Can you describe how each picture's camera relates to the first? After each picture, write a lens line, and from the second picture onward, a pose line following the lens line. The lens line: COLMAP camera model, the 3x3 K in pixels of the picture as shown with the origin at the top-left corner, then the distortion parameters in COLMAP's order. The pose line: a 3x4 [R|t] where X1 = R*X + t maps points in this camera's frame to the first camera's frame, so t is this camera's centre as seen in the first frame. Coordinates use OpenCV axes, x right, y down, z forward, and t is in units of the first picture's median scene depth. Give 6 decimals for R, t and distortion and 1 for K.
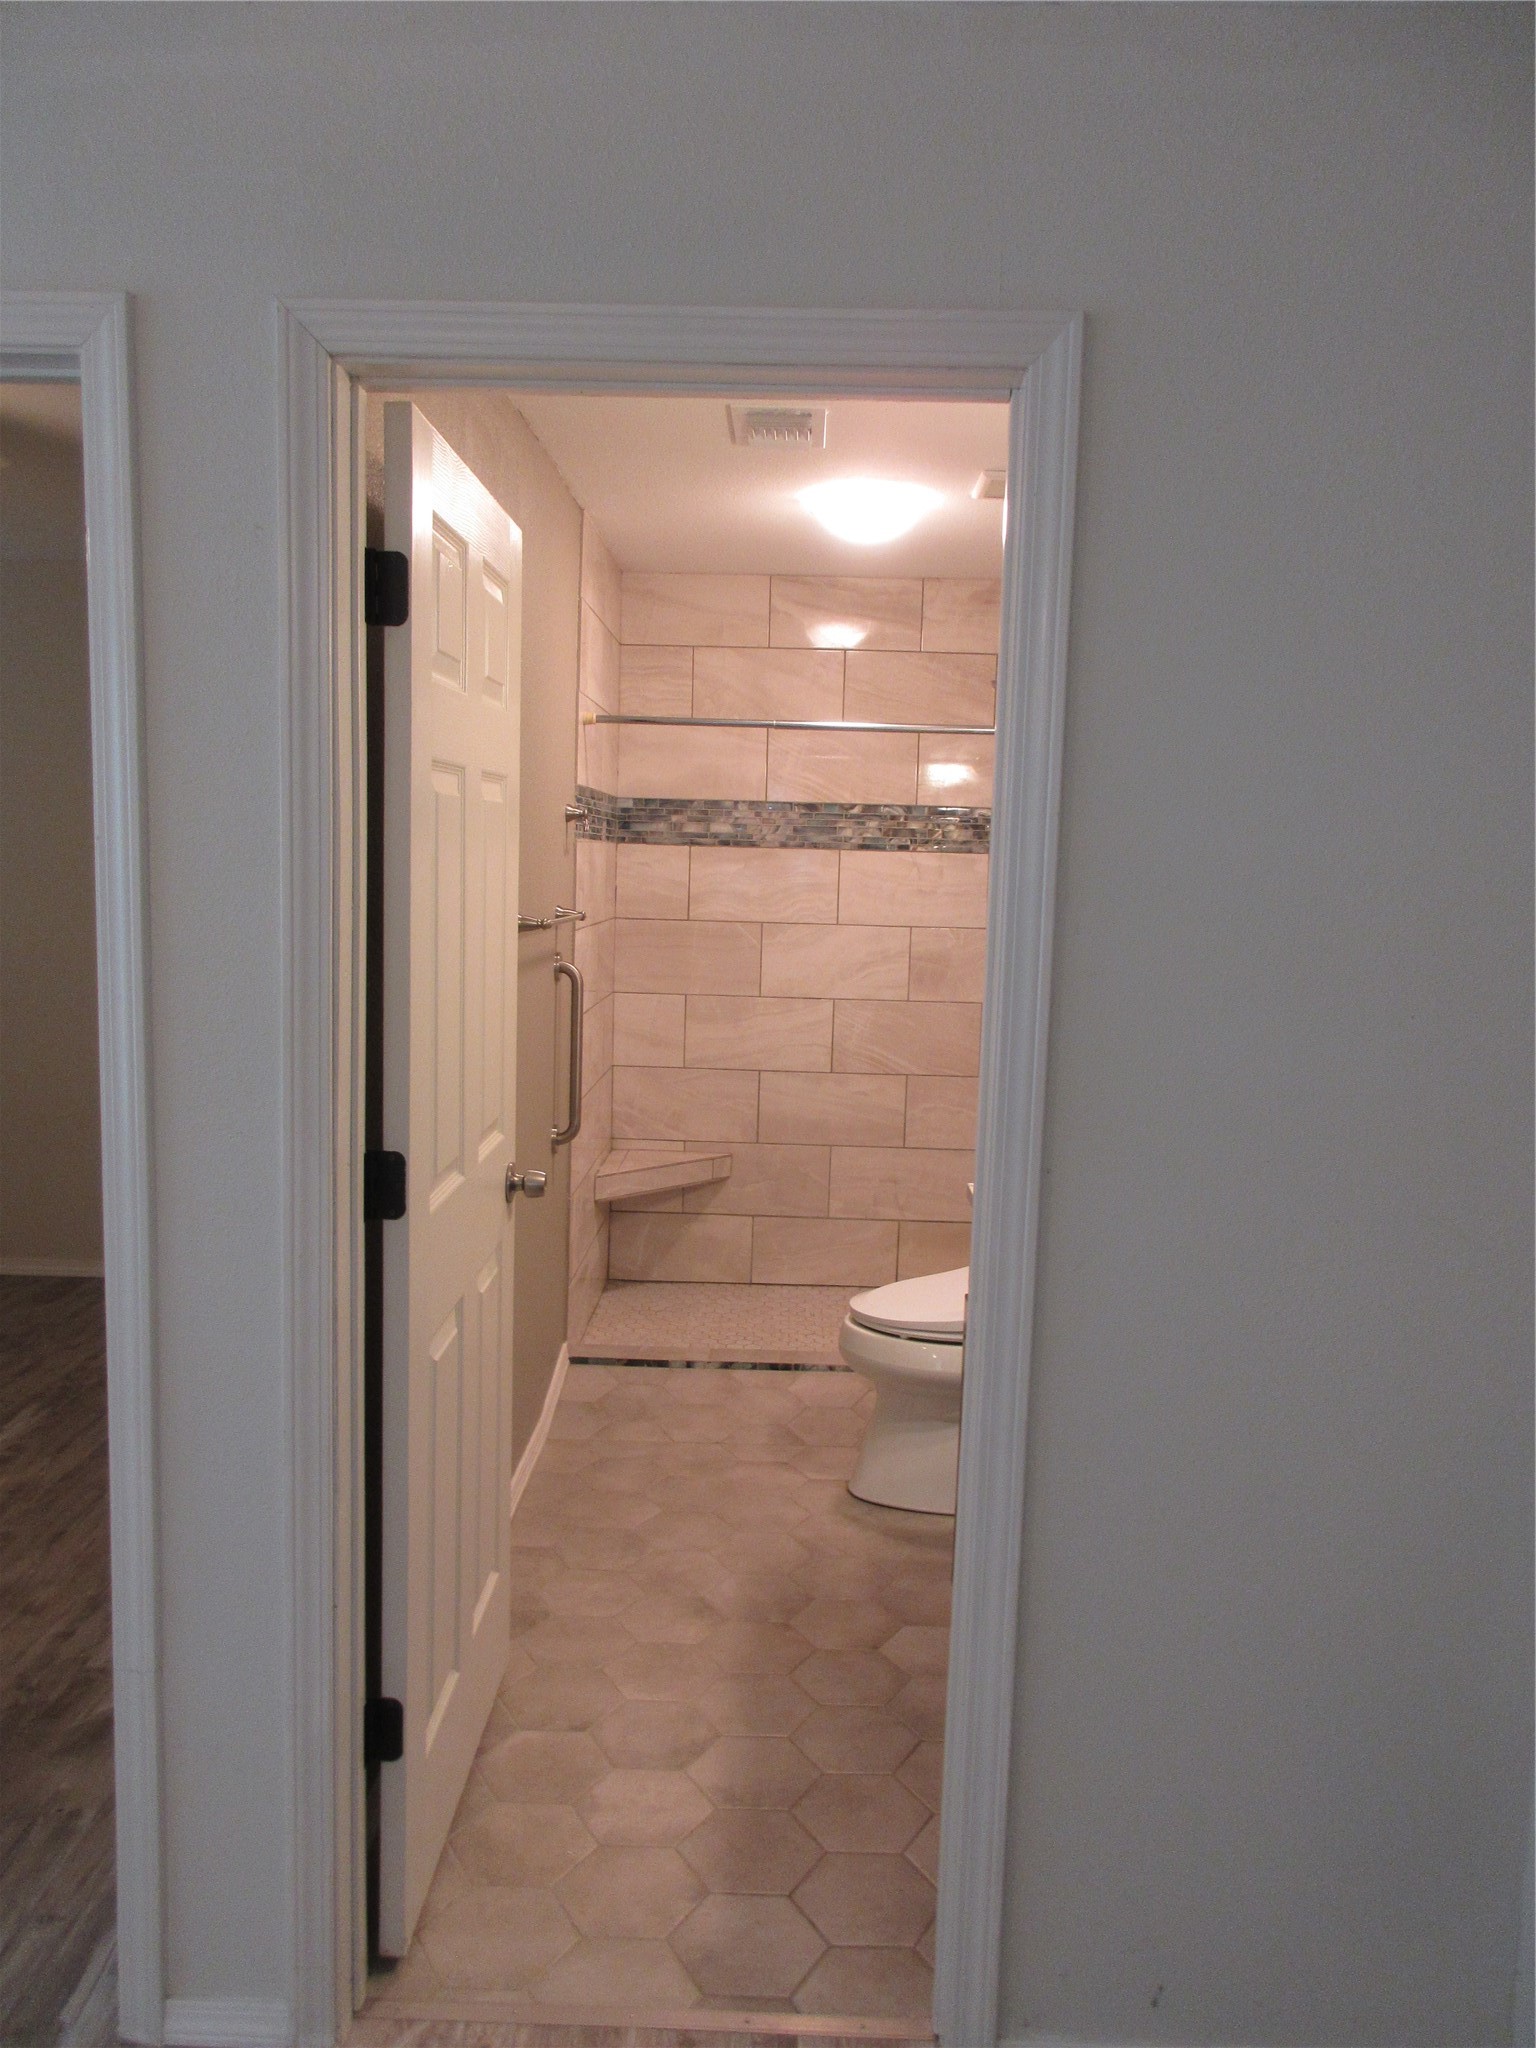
lens RADIAL K [[1529.5, 0, 767.6], [0, 1529.5, 1022.4], [0, 0, 1]] dist [-0.010693, 0.019950]
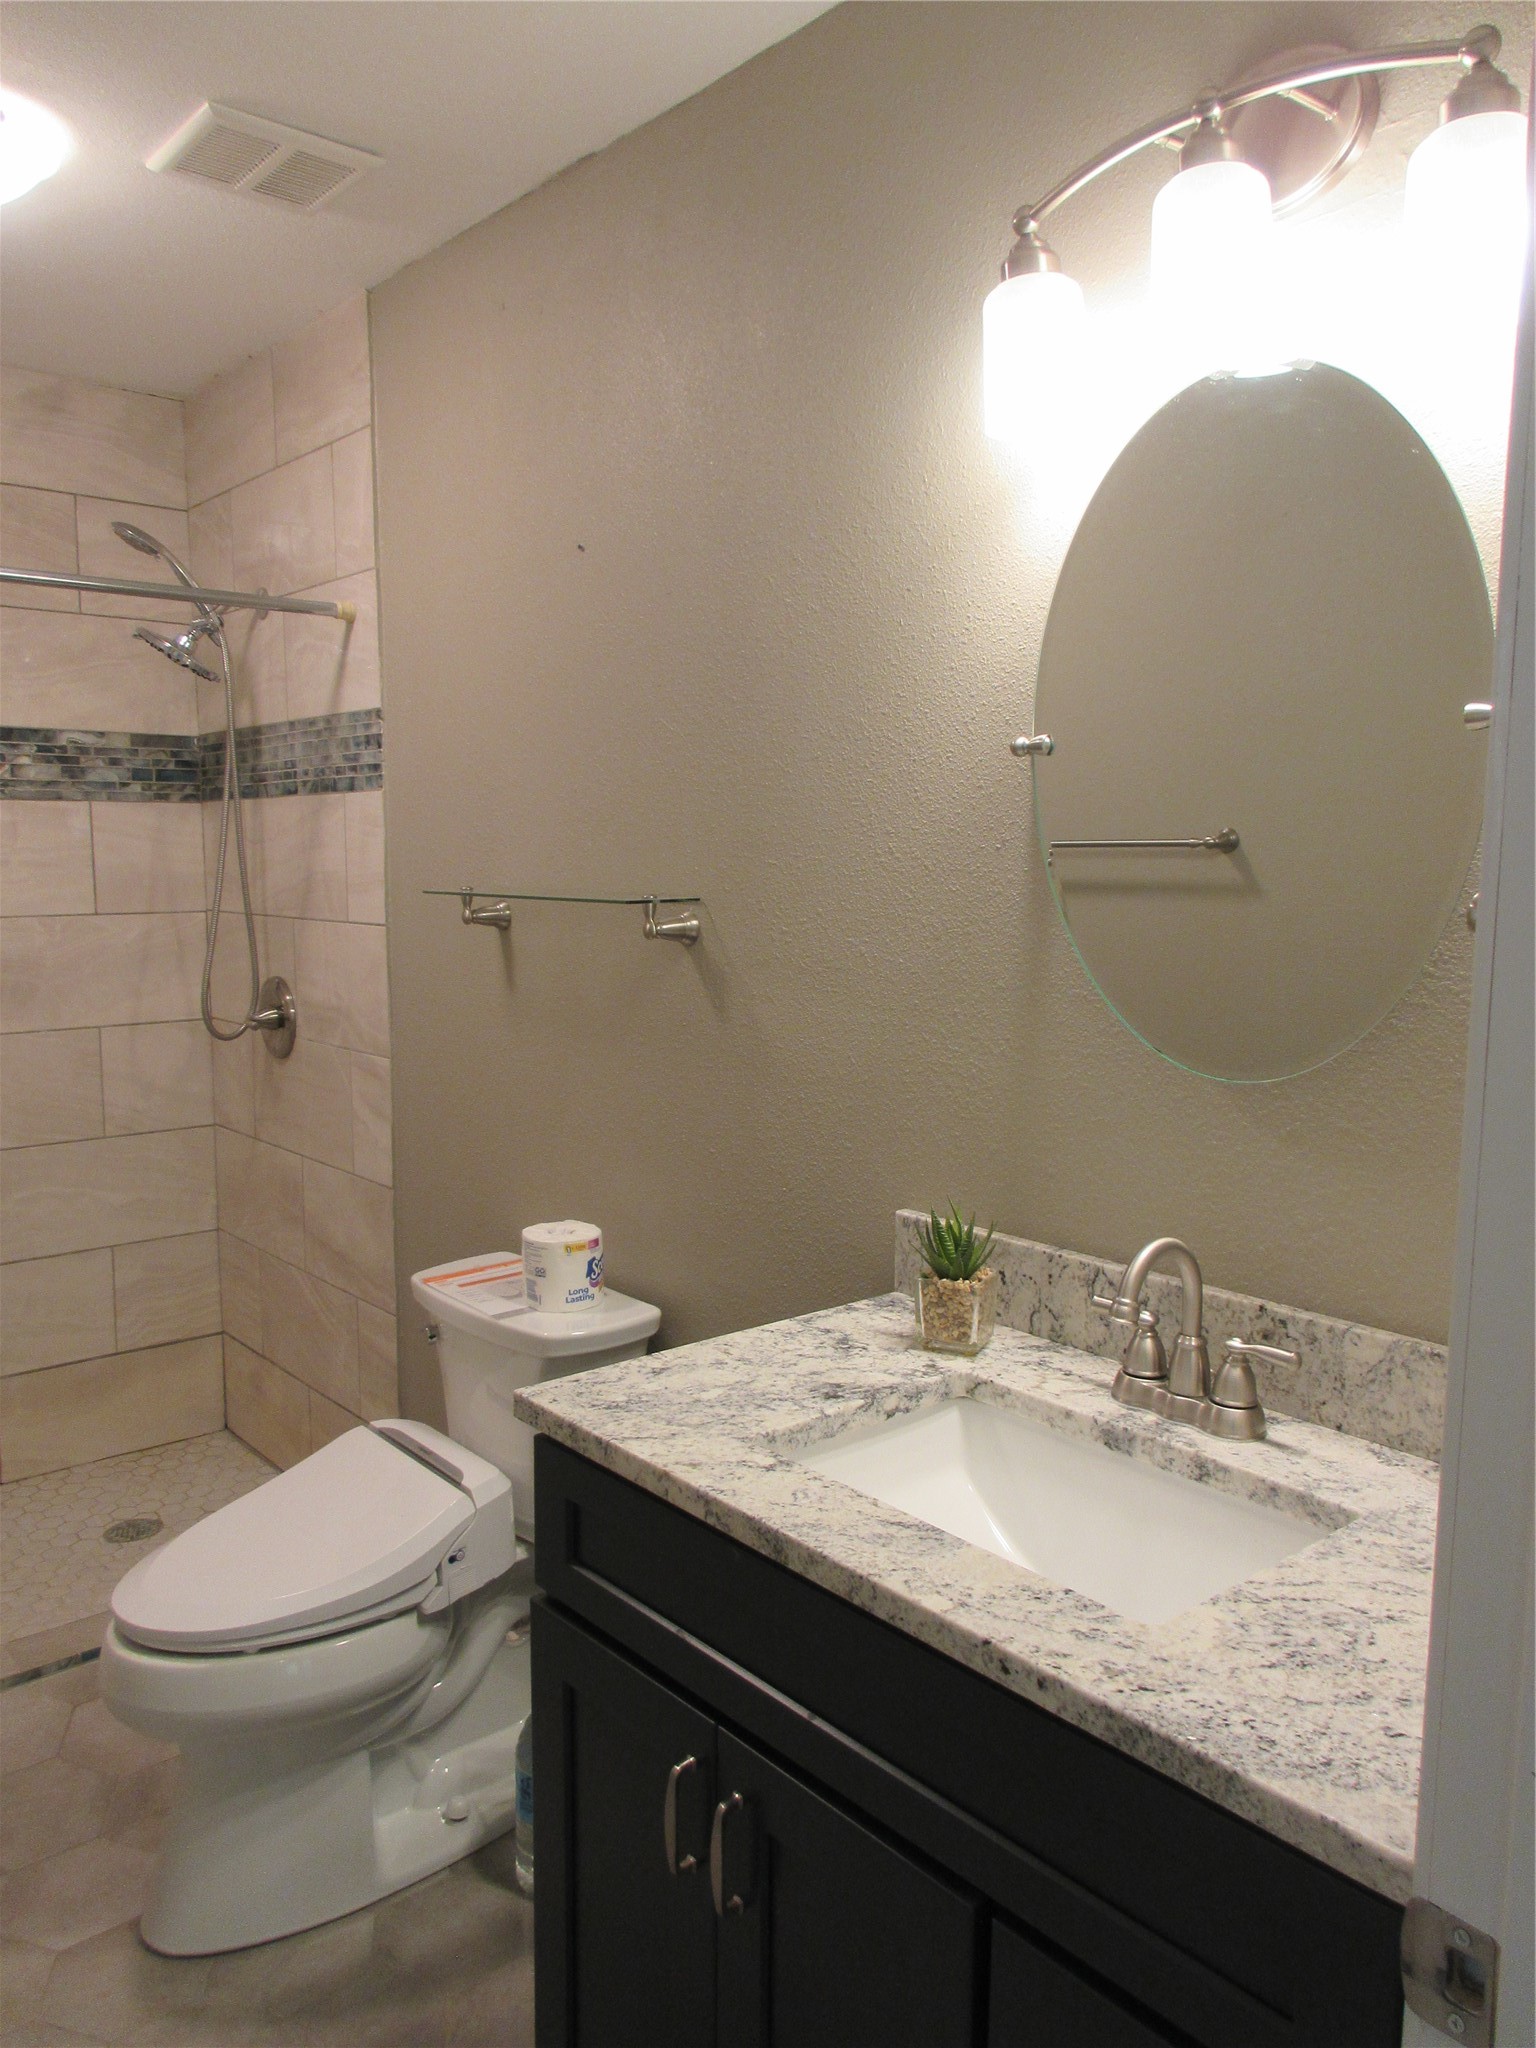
lens RADIAL K [[1529.5, 0, 766.7], [0, 1529.5, 1031.5], [0, 0, 1]] dist [-0.010693, 0.019950]
pose [[0.749034, -0.097753, 0.655281, -0.077345], [0.085144, 0.995057, 0.051115, -0.020428], [-0.657038, 0.017506, 0.753654, 0.315291]]
